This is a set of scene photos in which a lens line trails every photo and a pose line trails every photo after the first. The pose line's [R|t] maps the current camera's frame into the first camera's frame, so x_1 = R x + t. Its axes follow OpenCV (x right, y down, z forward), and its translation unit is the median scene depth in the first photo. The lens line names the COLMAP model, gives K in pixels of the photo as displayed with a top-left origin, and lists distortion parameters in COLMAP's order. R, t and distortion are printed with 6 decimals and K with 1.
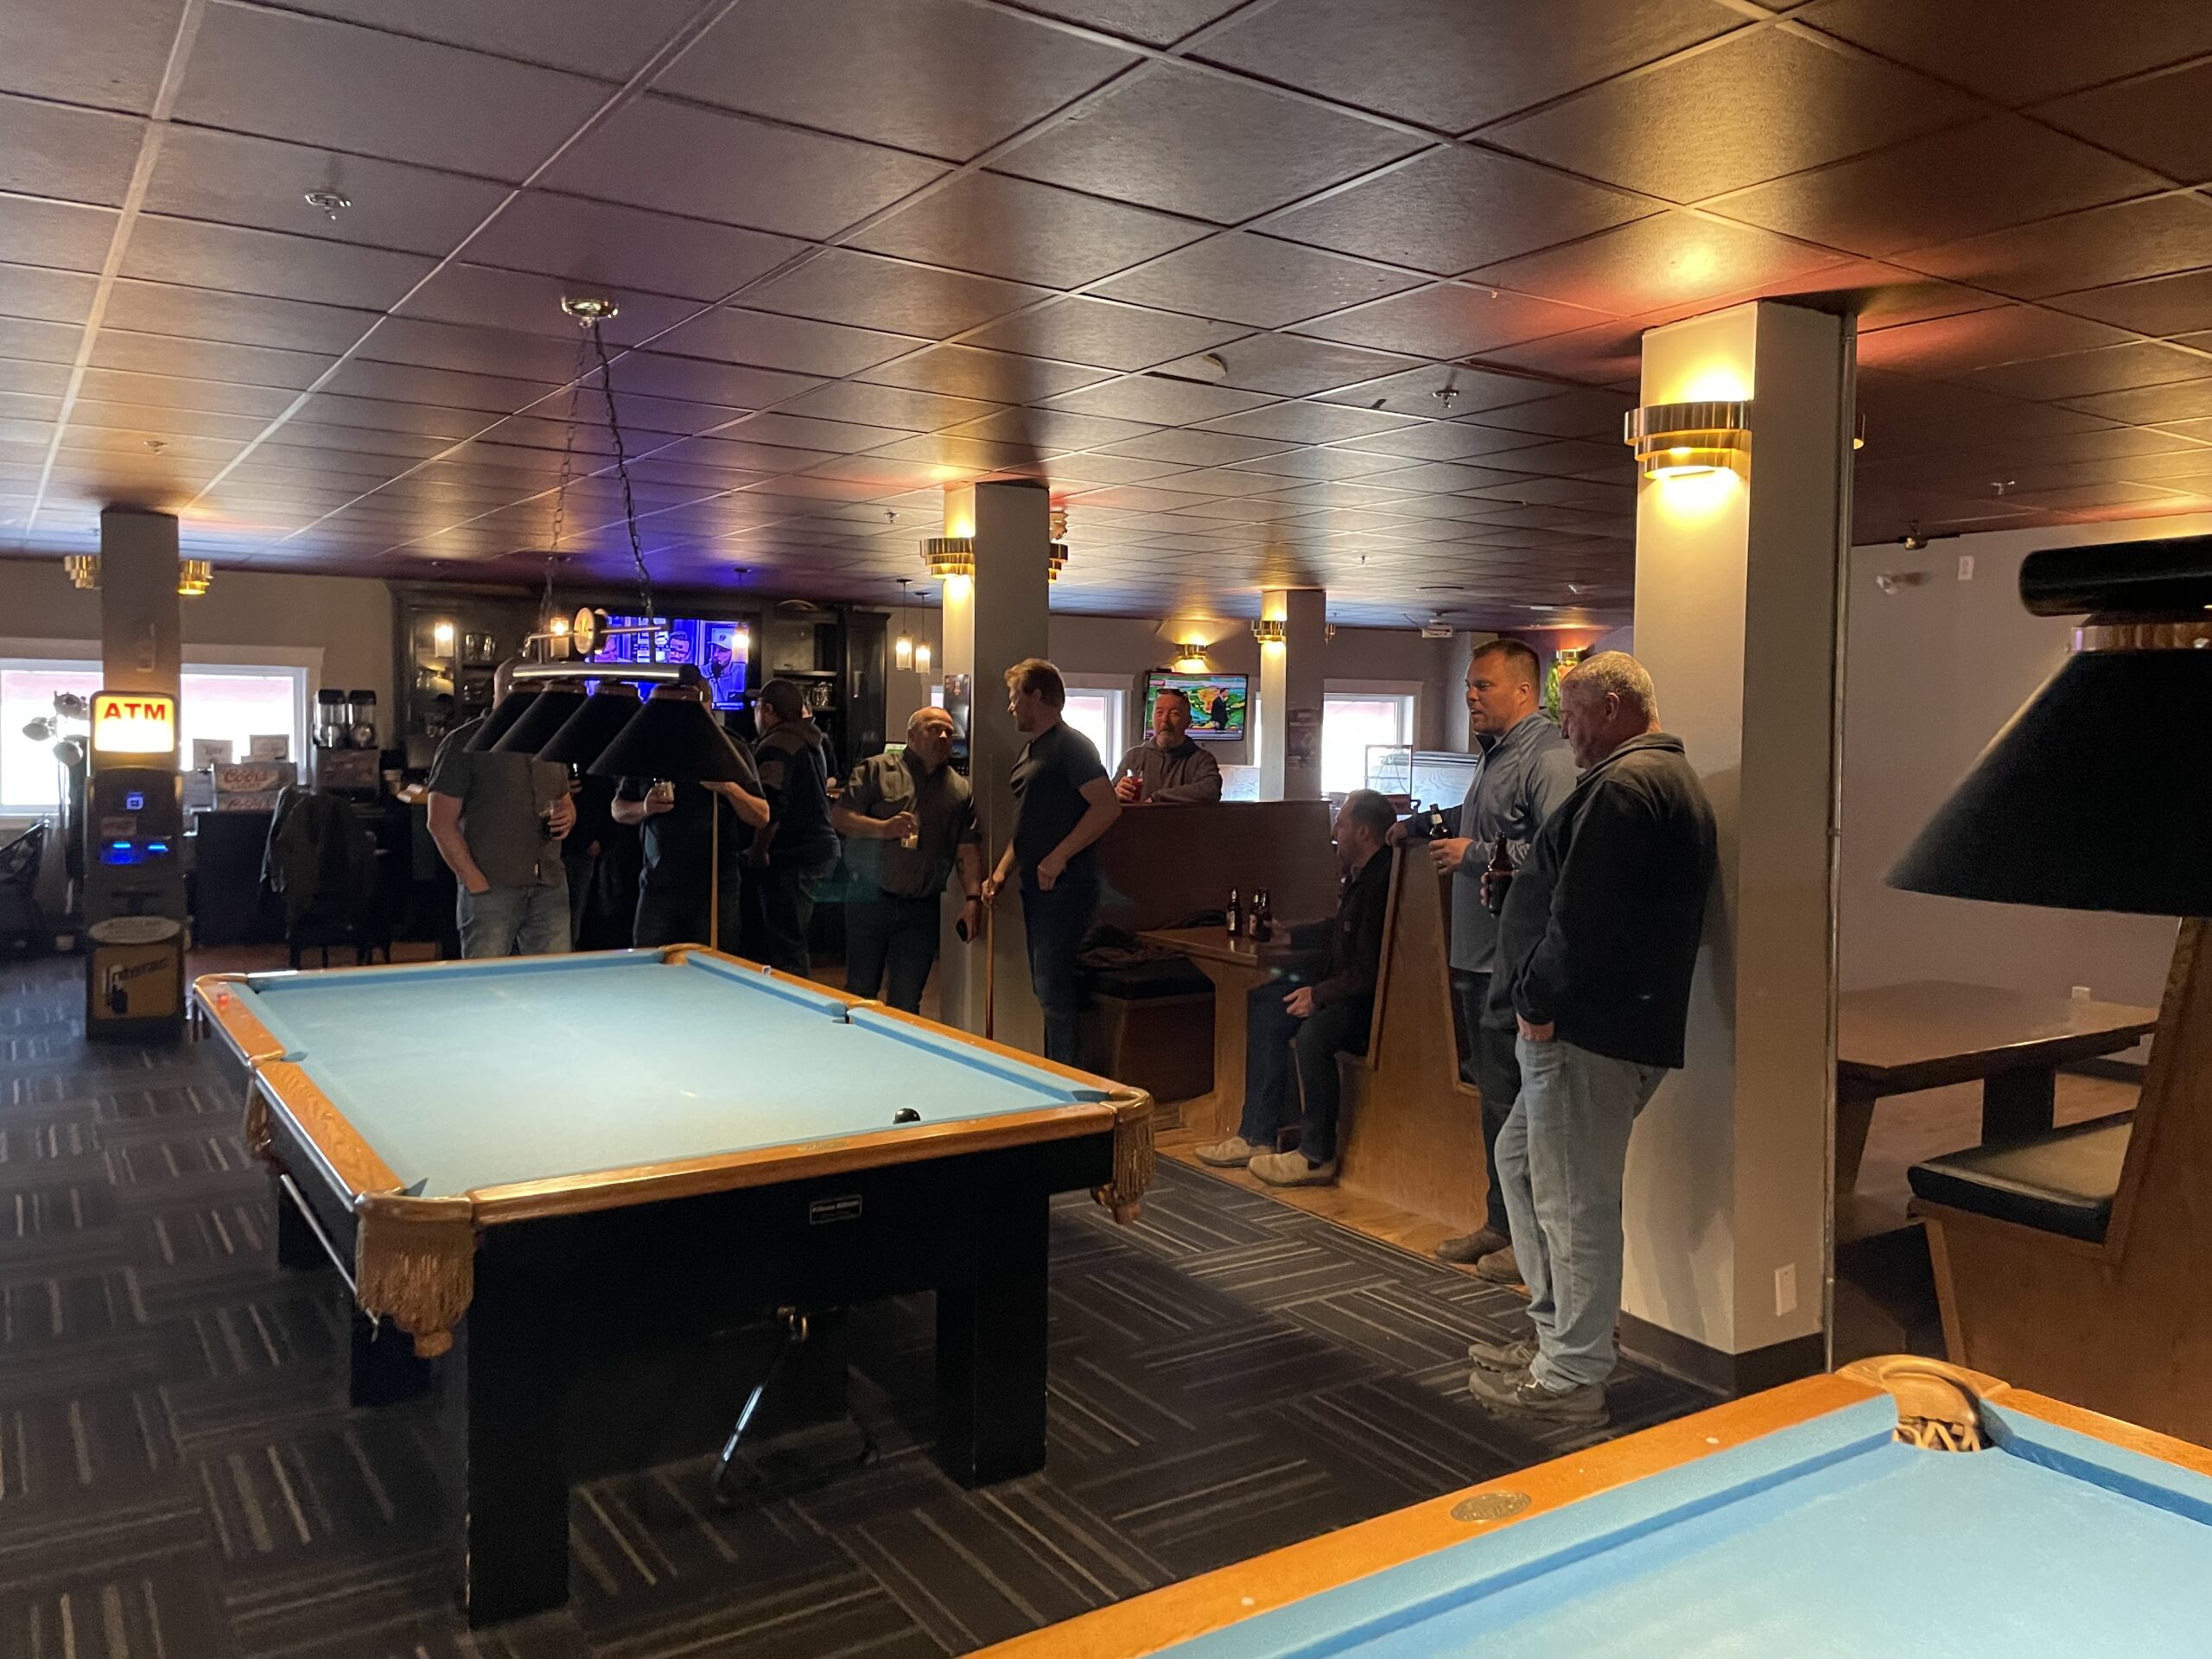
lens RADIAL K [[1680.0, 0, 1107.8], [0, 1680.0, 821.5], [0, 0, 1]] dist [0.083133, -0.107356]
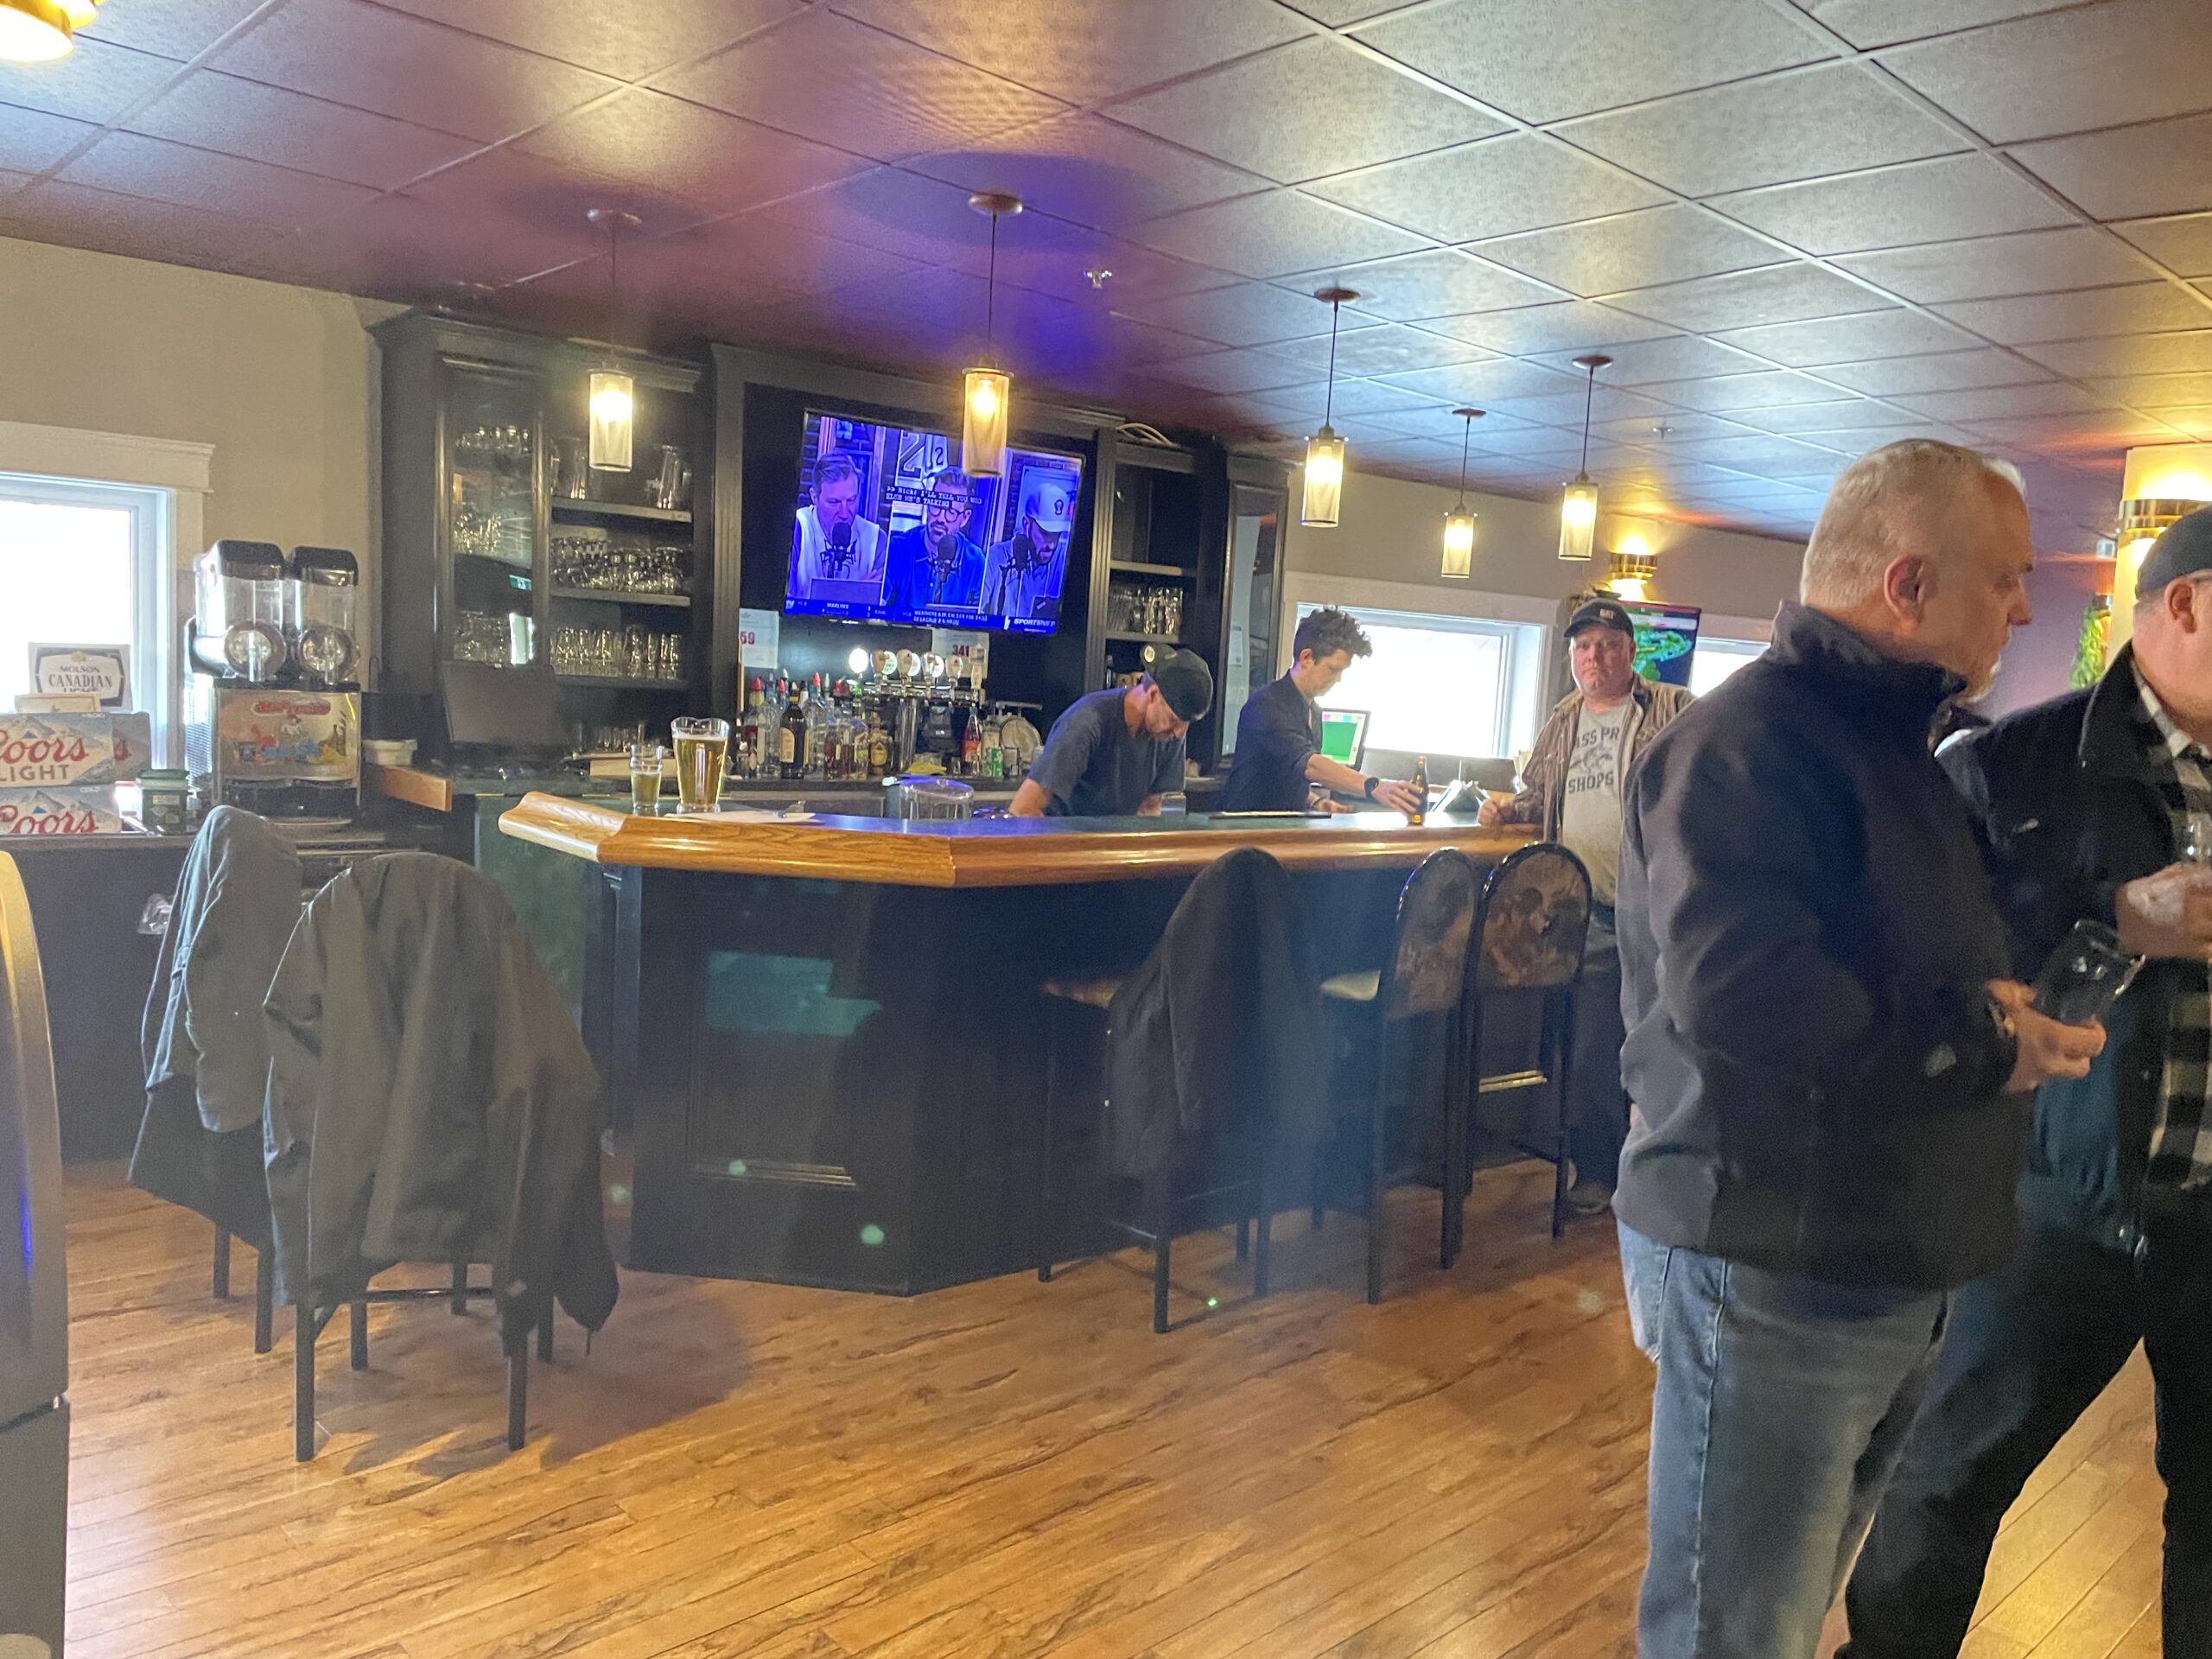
lens RADIAL K [[1680.0, 0, 1096.5], [0, 1680.0, 858.6], [0, 0, 1]] dist [0.083133, -0.107356]
pose [[0.985948, 0.020389, 0.165801, -0.342882], [-0.029596, 0.998142, 0.053251, -0.030856], [-0.164407, -0.057410, 0.984721, 0.592700]]
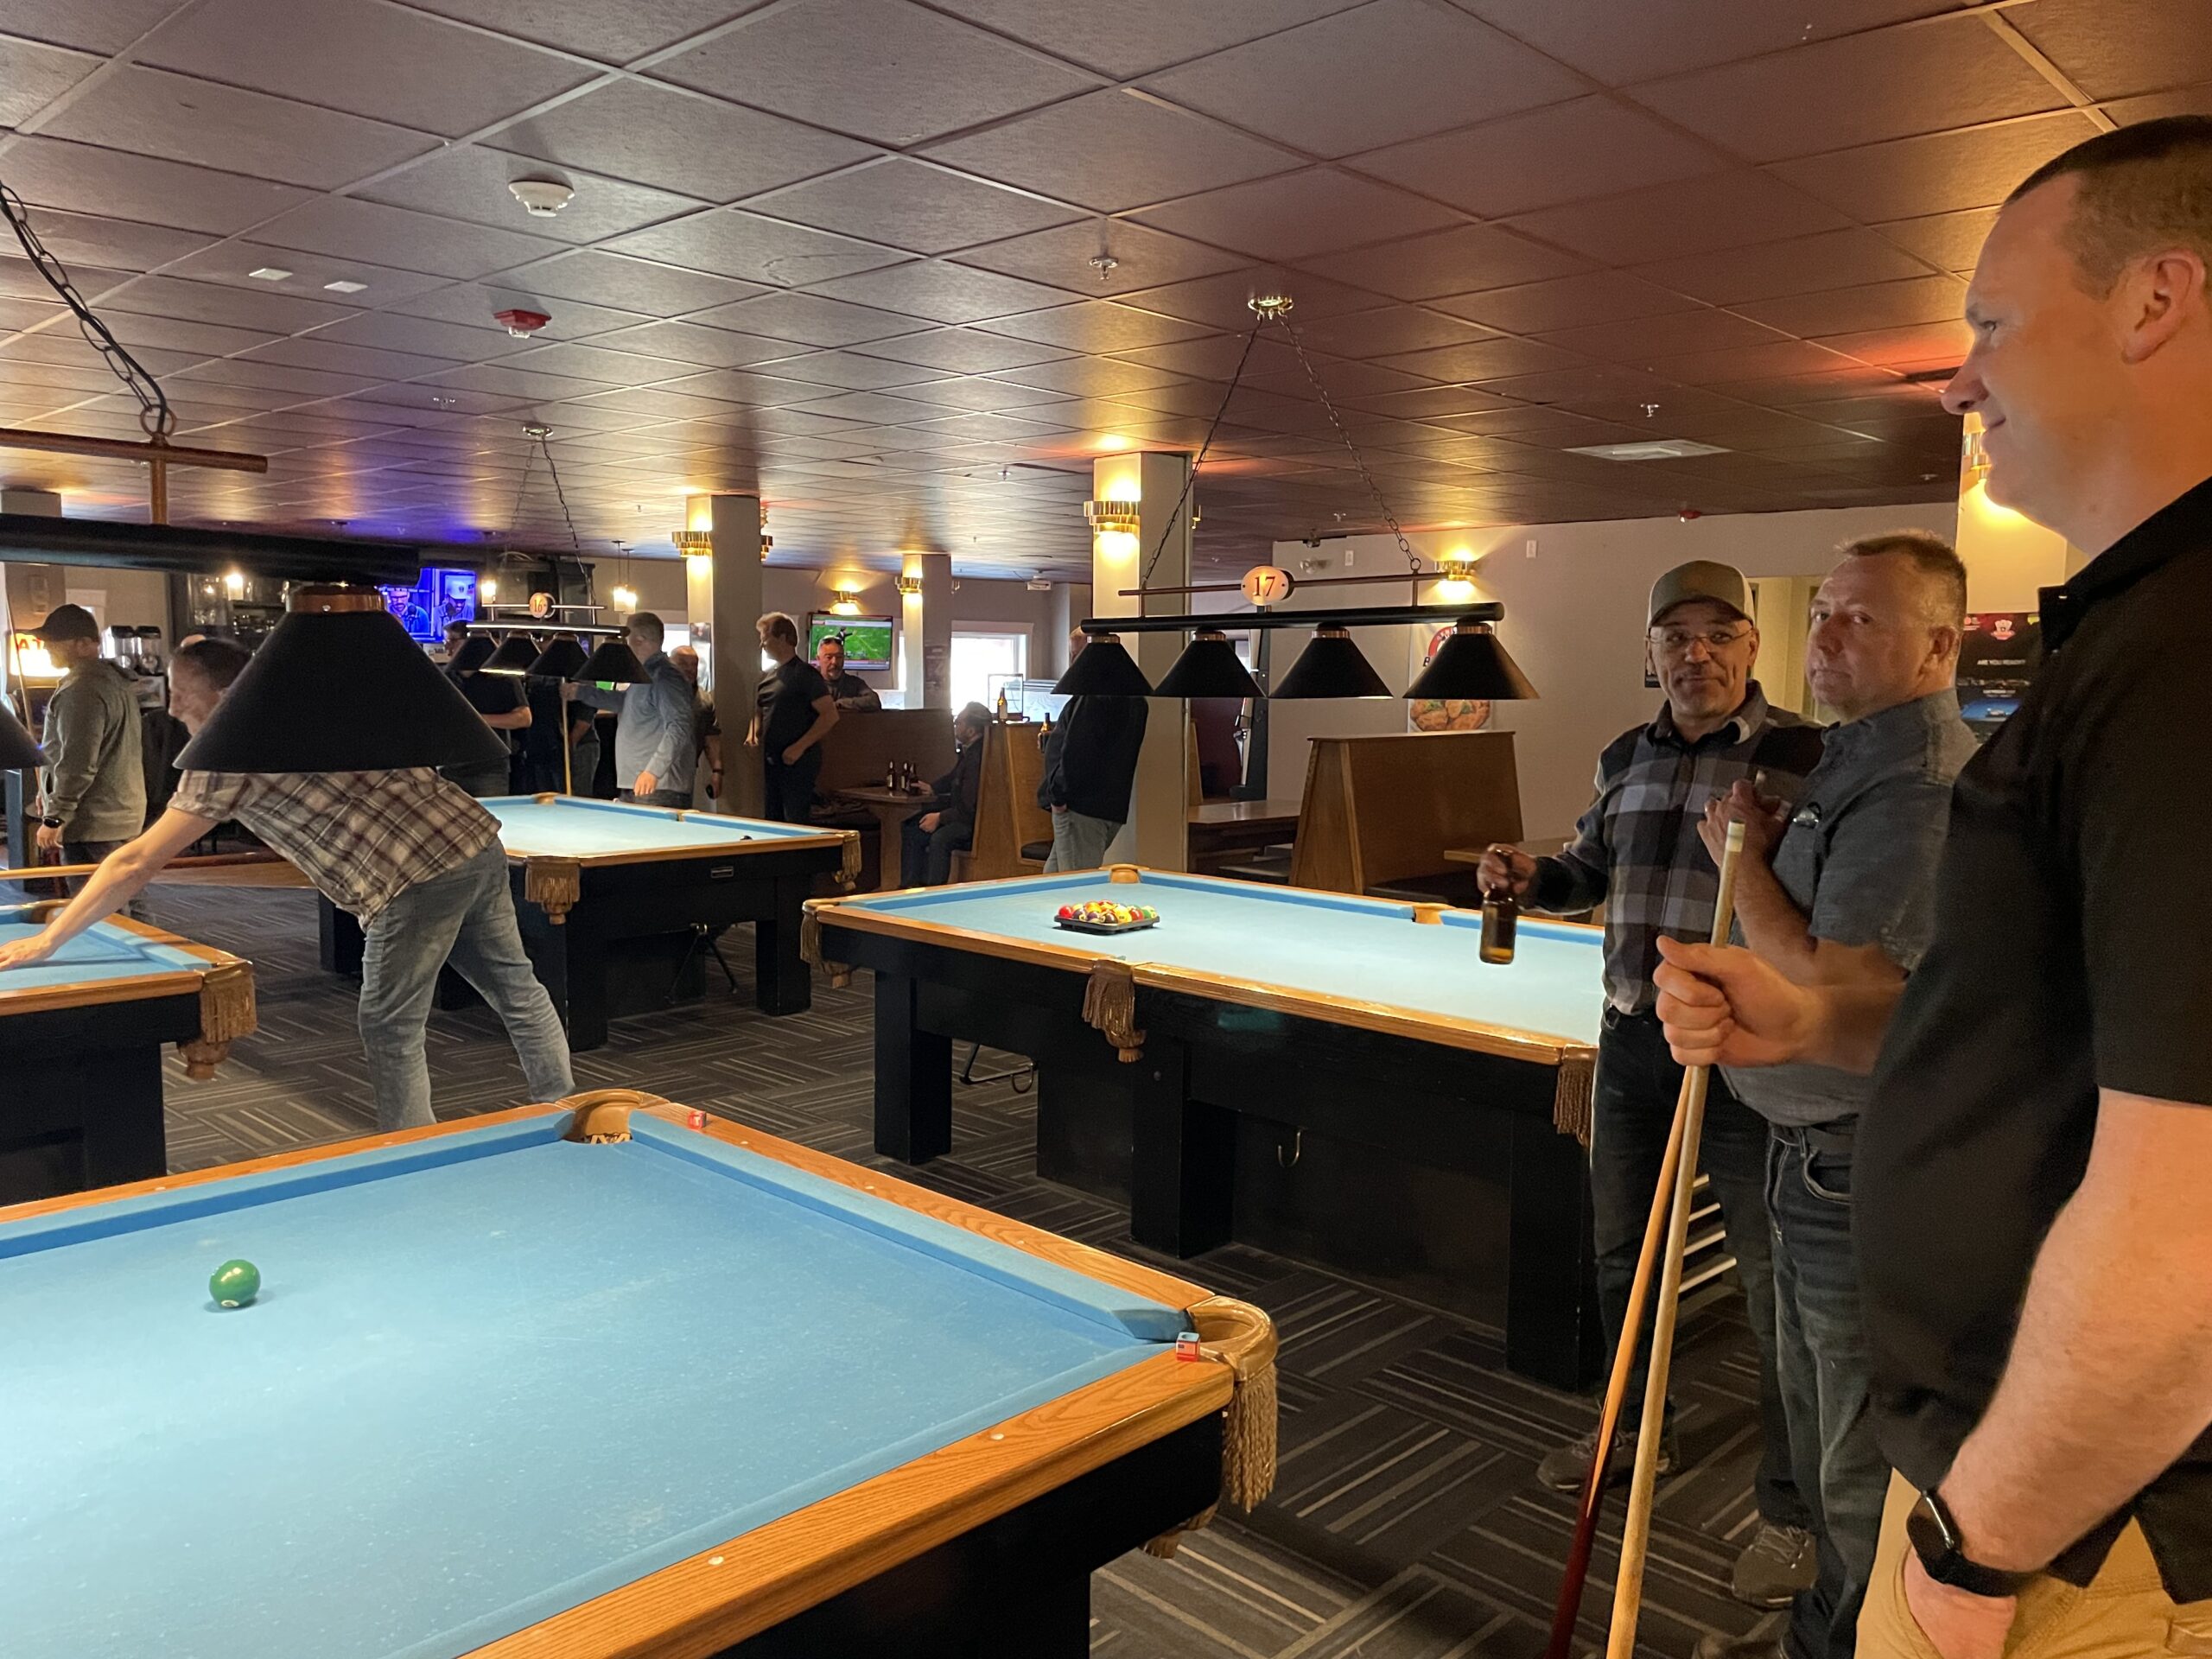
lens RADIAL K [[1680.0, 0, 1124.9], [0, 1680.0, 836.5], [0, 0, 1]] dist [0.083133, -0.107356]
pose [[0.975485, -0.022380, 0.218926, -0.035113], [0.011666, 0.998676, 0.050110, 0.020370], [-0.219758, -0.046327, 0.974454, -0.359307]]
